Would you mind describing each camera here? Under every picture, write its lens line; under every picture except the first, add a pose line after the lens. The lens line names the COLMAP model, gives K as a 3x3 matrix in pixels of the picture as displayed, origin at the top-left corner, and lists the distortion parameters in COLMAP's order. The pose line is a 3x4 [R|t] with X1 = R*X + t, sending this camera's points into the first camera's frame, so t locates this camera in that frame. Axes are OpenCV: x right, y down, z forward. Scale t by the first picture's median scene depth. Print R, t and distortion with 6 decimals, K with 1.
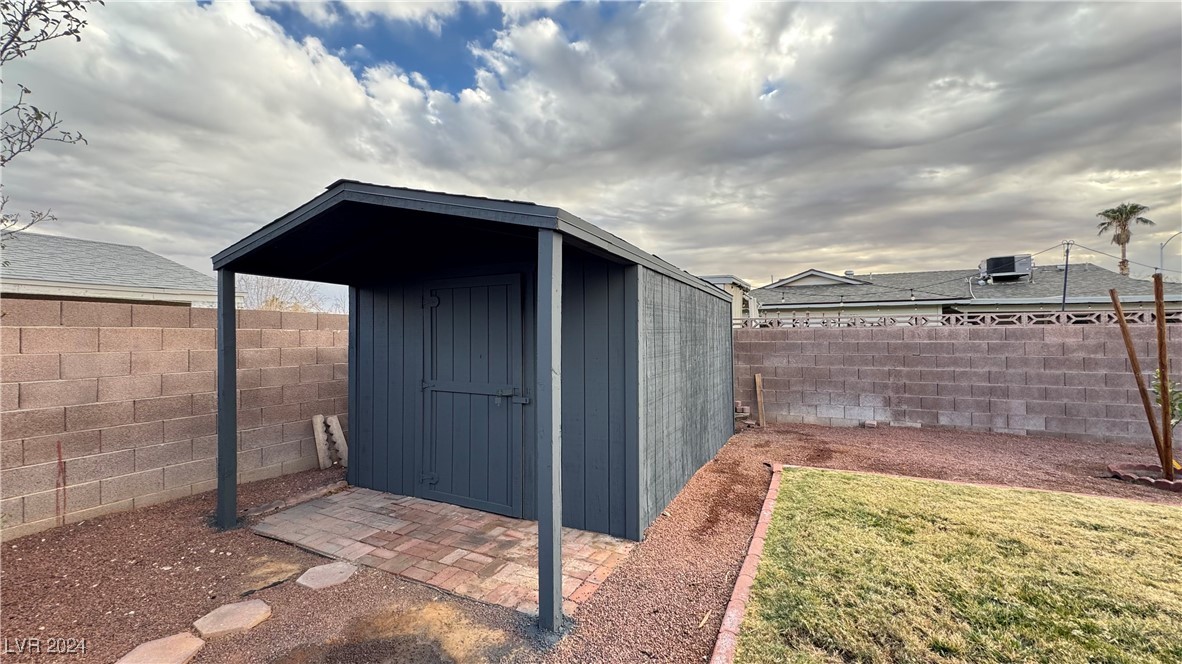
lens RADIAL K [[473.8, 0, 591.7], [0, 473.8, 328.5], [0, 0, 1]] dist [0.000307, 0.000156]
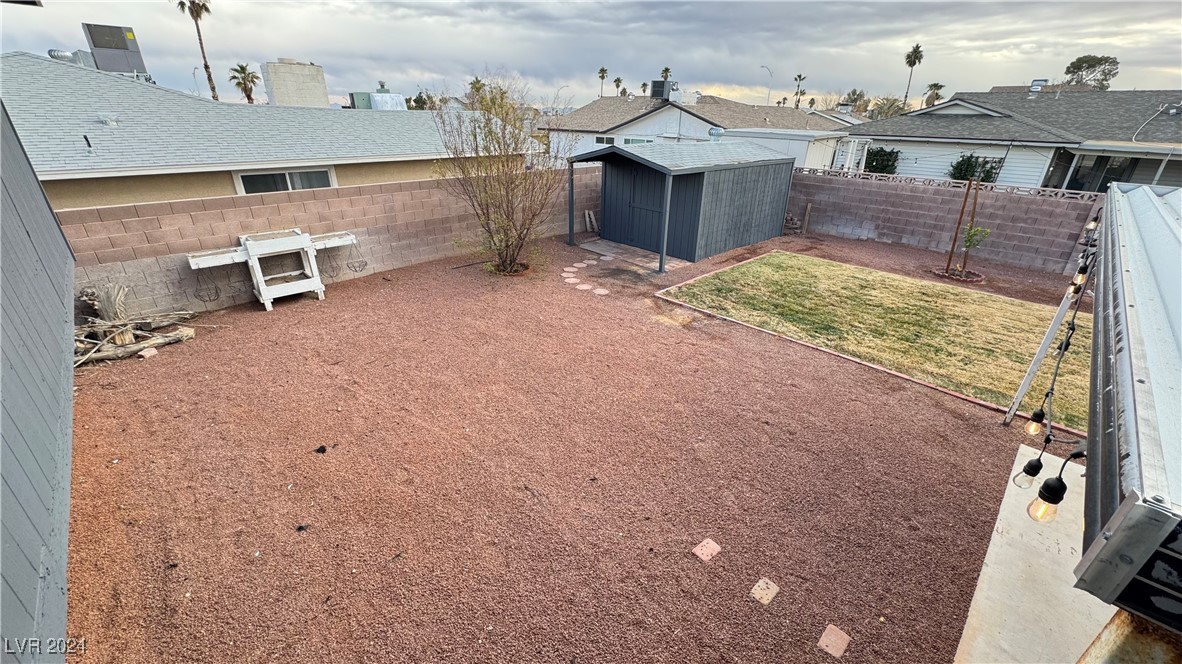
lens RADIAL K [[473.8, 0, 591.7], [0, 473.8, 328.5], [0, 0, 1]] dist [0.000307, 0.000156]
pose [[0.936080, 0.163524, -0.311470, 0.436821], [-0.015096, 0.903253, 0.428843, -0.430526], [0.351462, -0.396729, 0.847986, -1.793704]]
